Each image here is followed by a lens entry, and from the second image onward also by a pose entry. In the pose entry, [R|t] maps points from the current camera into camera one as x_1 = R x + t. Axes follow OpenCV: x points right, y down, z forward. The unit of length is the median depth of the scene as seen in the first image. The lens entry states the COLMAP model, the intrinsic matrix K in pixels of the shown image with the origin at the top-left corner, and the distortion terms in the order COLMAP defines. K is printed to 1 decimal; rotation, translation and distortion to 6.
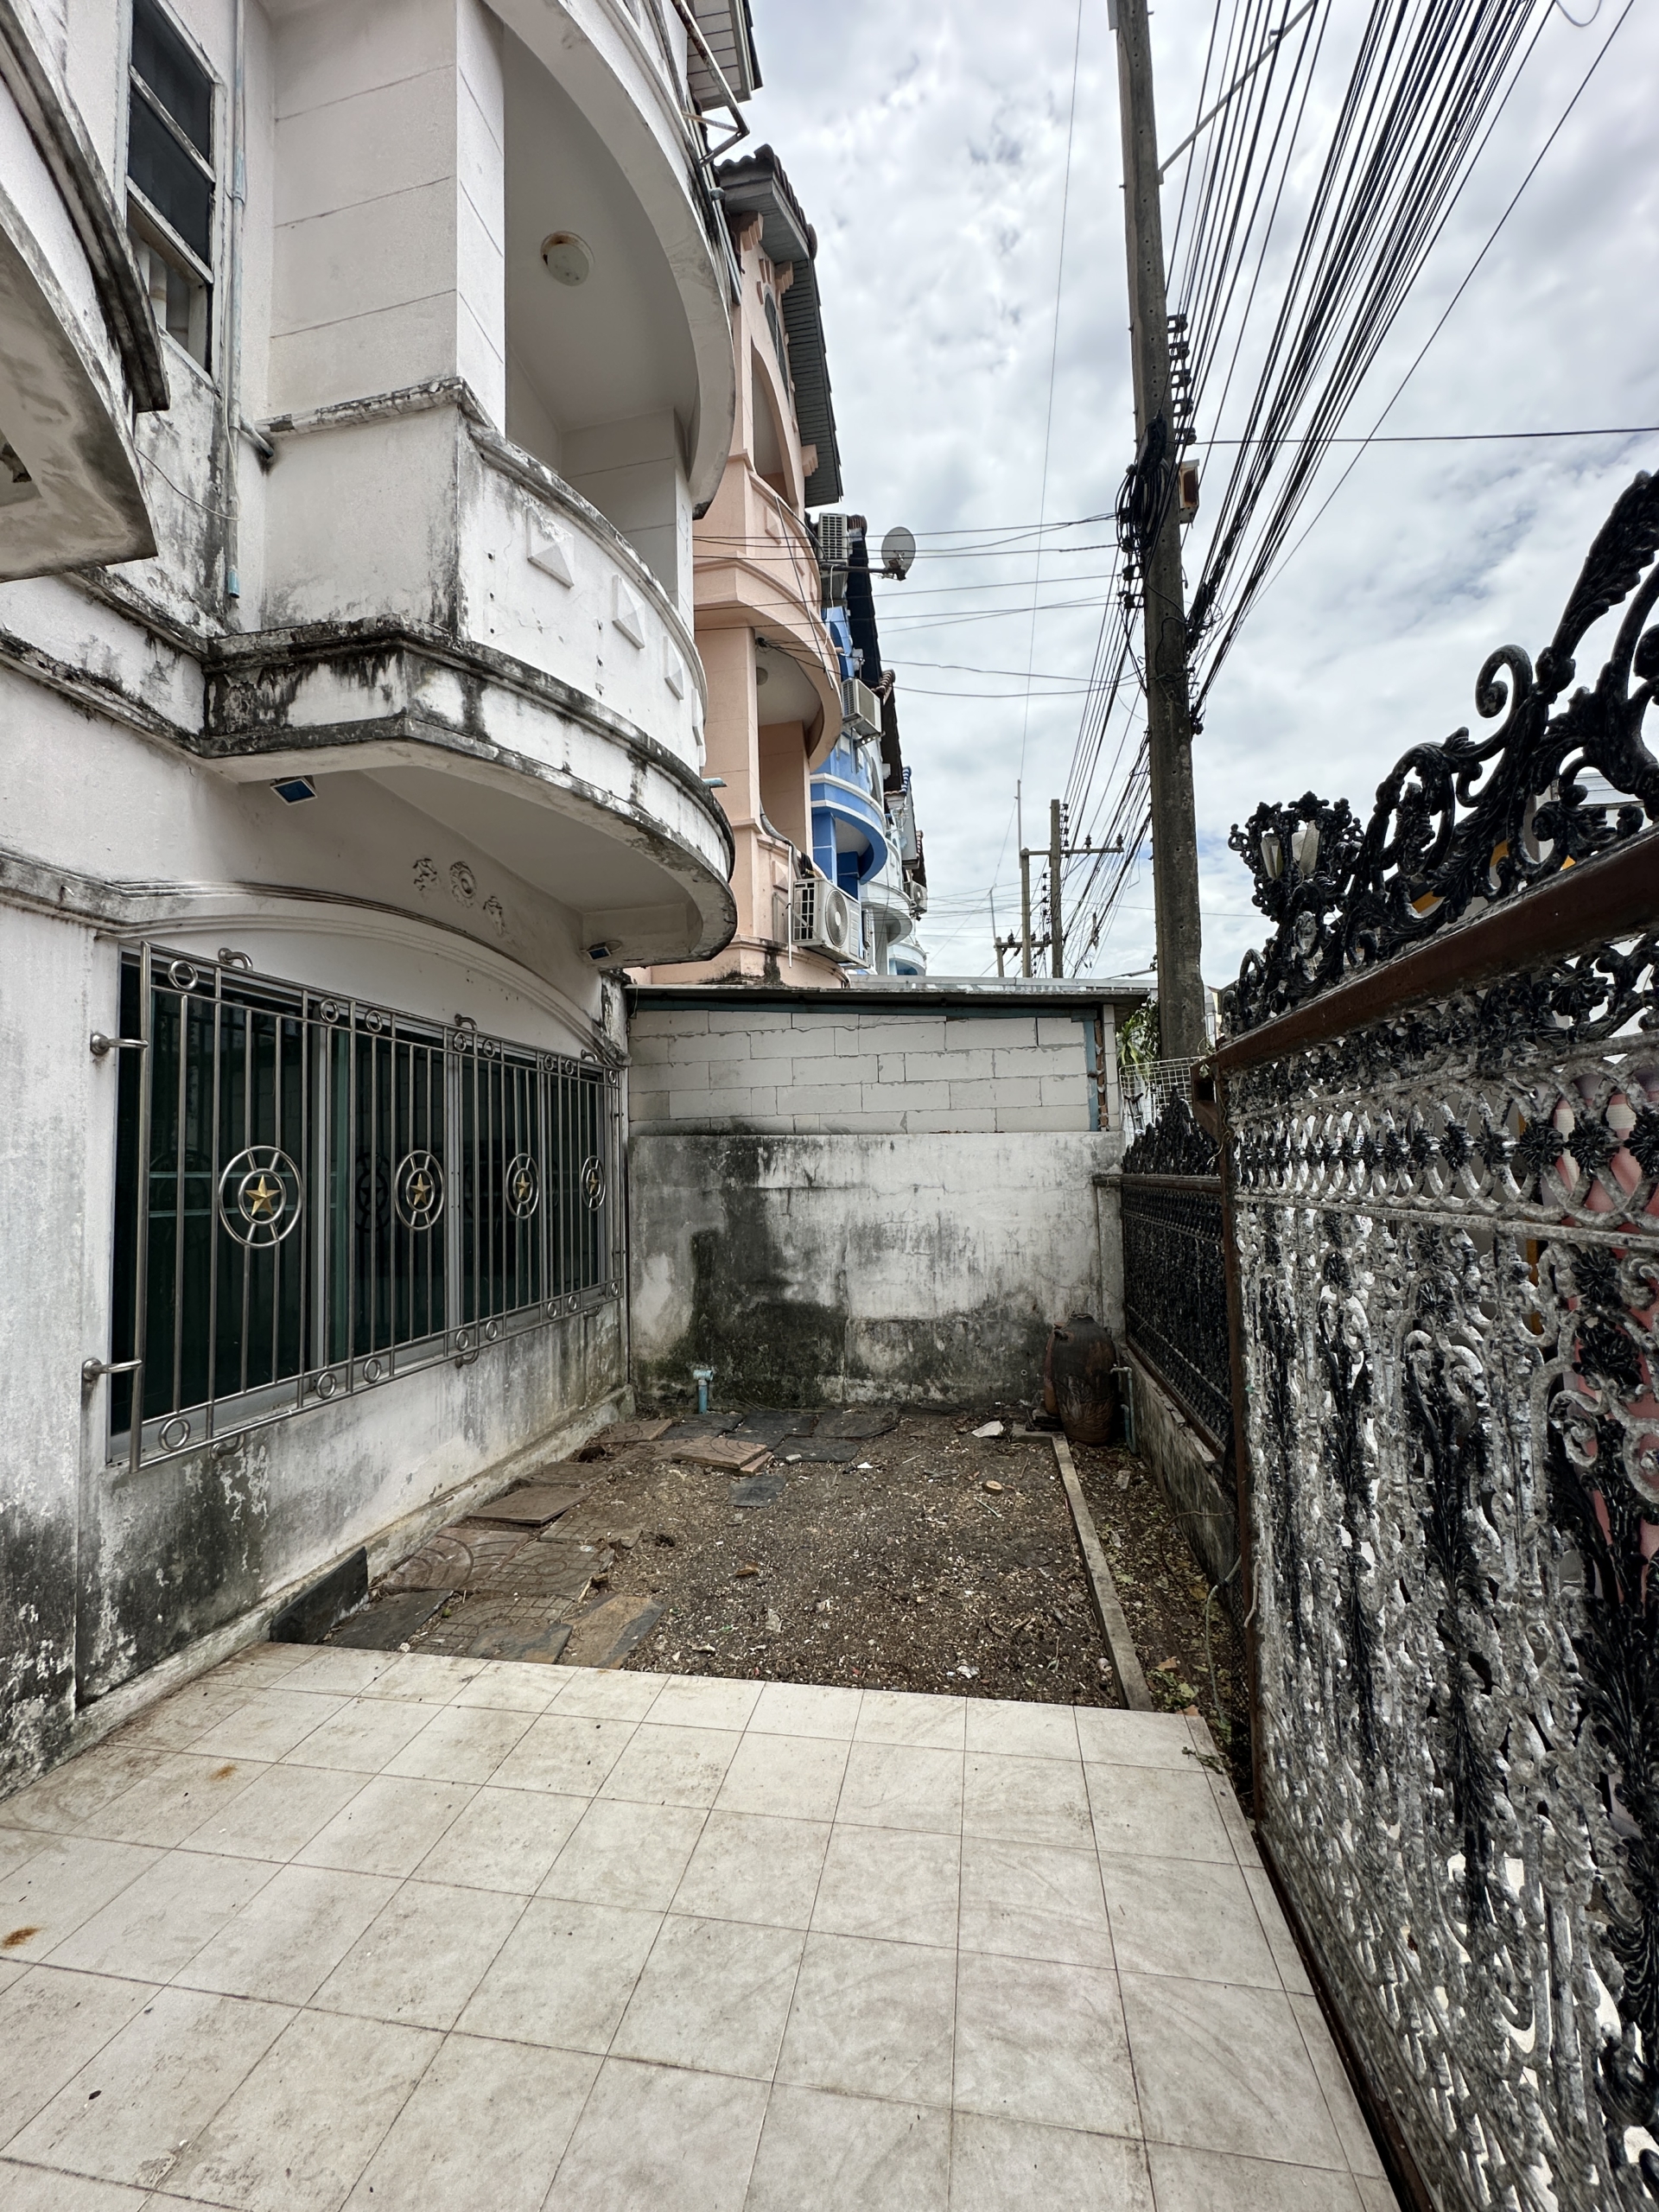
lens RADIAL K [[880.9, 0, 826.4], [0, 880.9, 1112.0], [0, 0, 1]] dist [-0.005652, 0.001281]
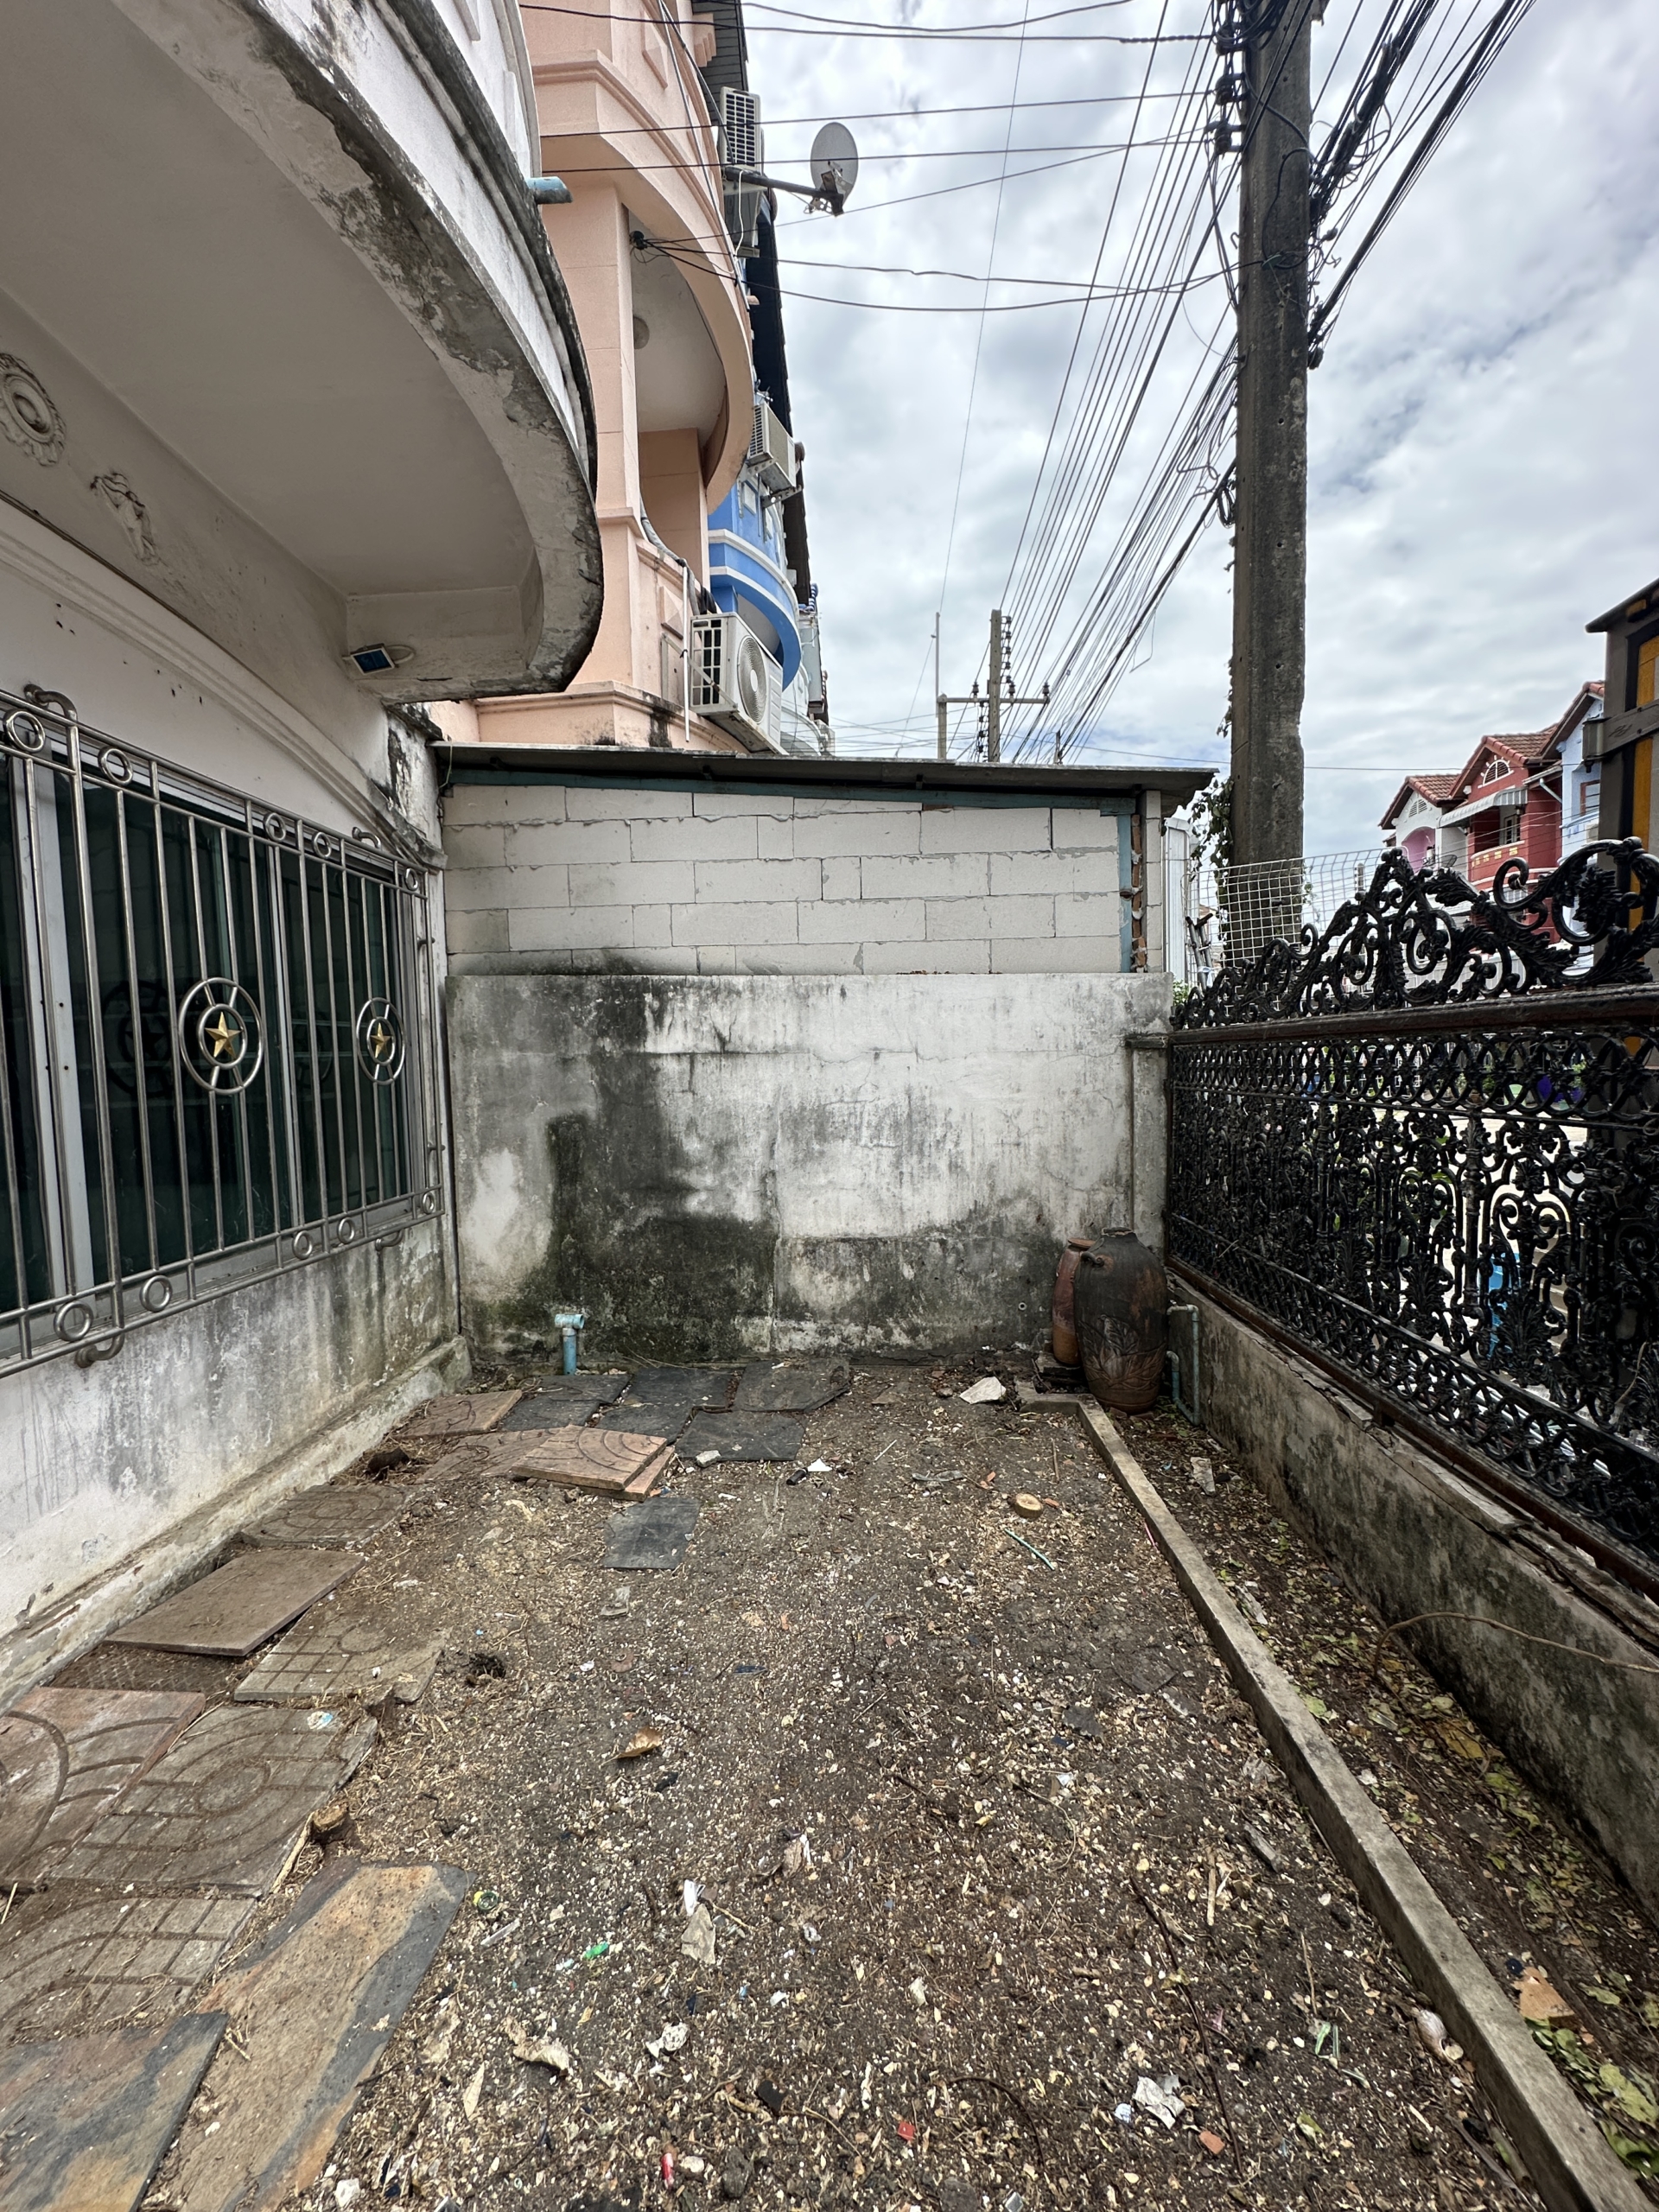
lens RADIAL K [[880.9, 0, 831.6], [0, 880.9, 1109.9], [0, 0, 1]] dist [-0.005652, 0.001281]
pose [[0.991077, -0.005014, 0.133196, -0.032280], [-0.011190, 0.992635, 0.120627, 0.057160], [-0.132820, -0.121041, 0.983721, 0.377558]]
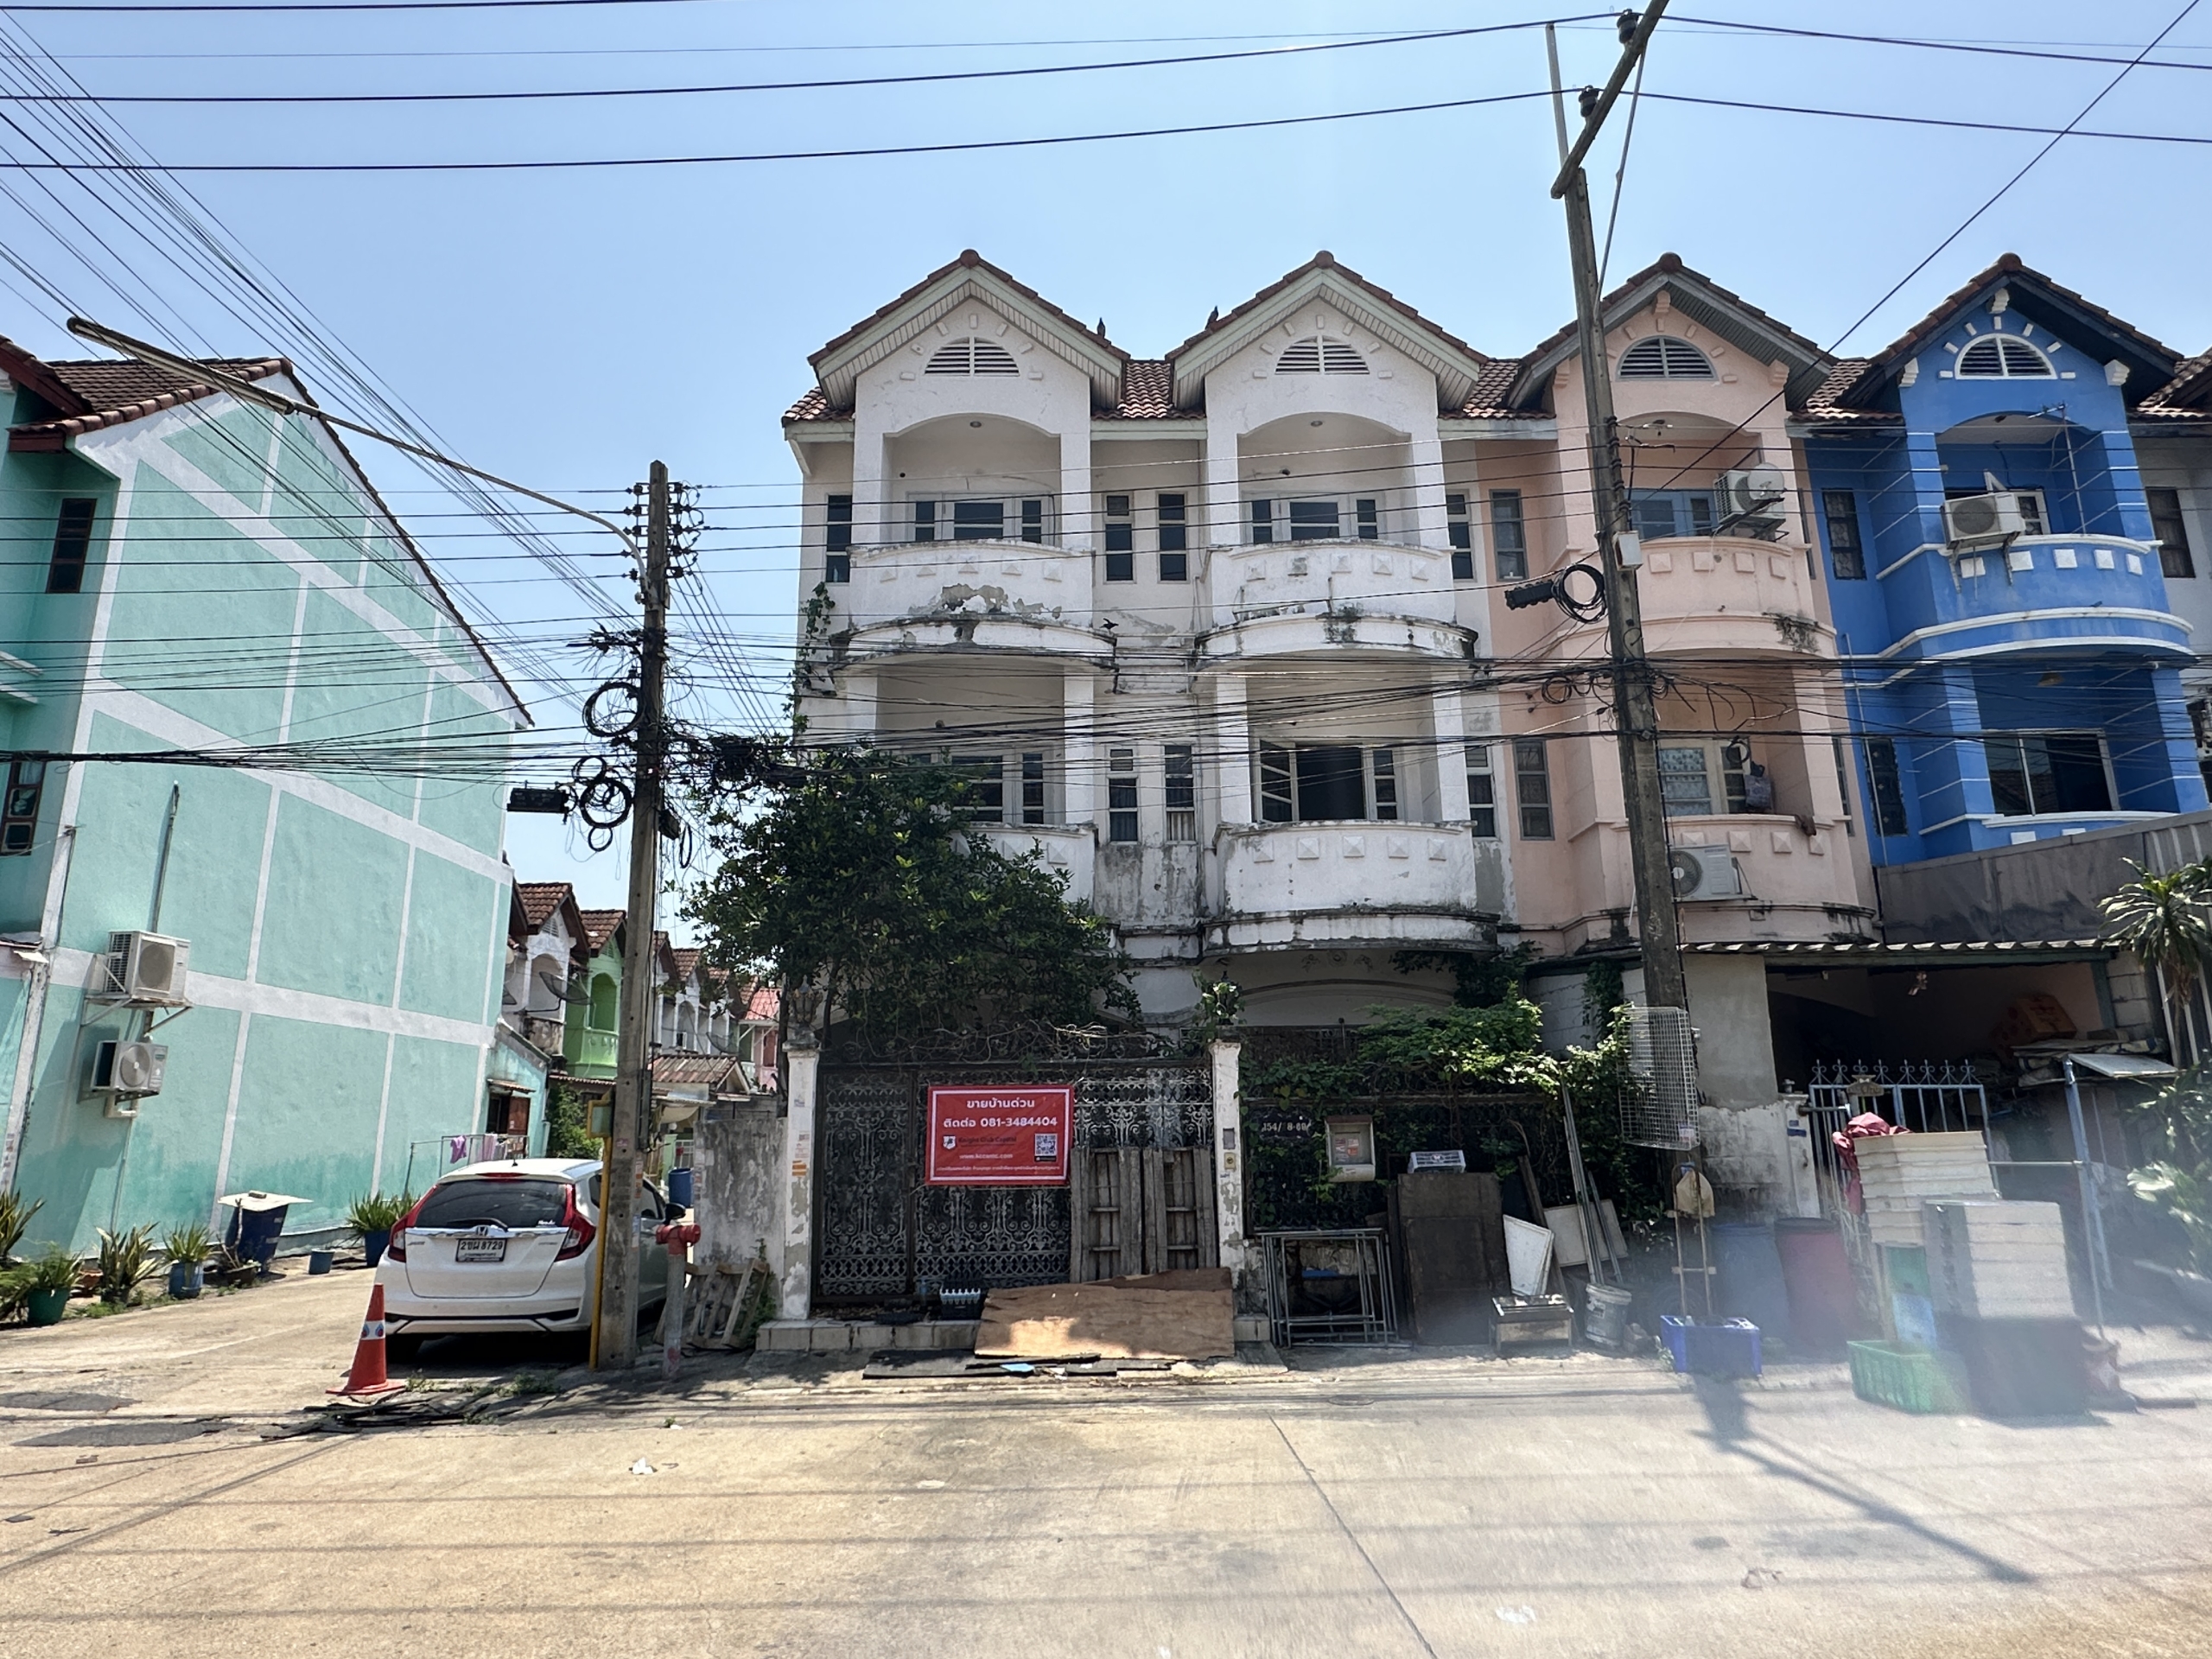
lens RADIAL K [[1289.4, 0, 1098.8], [0, 1289.4, 827.4], [0, 0, 1]] dist [0.000206, 0.000001]
pose [[0.177852, -0.195791, -0.964383, 3.729049], [0.076711, 0.979783, -0.184771, -0.042991], [0.981063, -0.041117, 0.189276, -0.232178]]
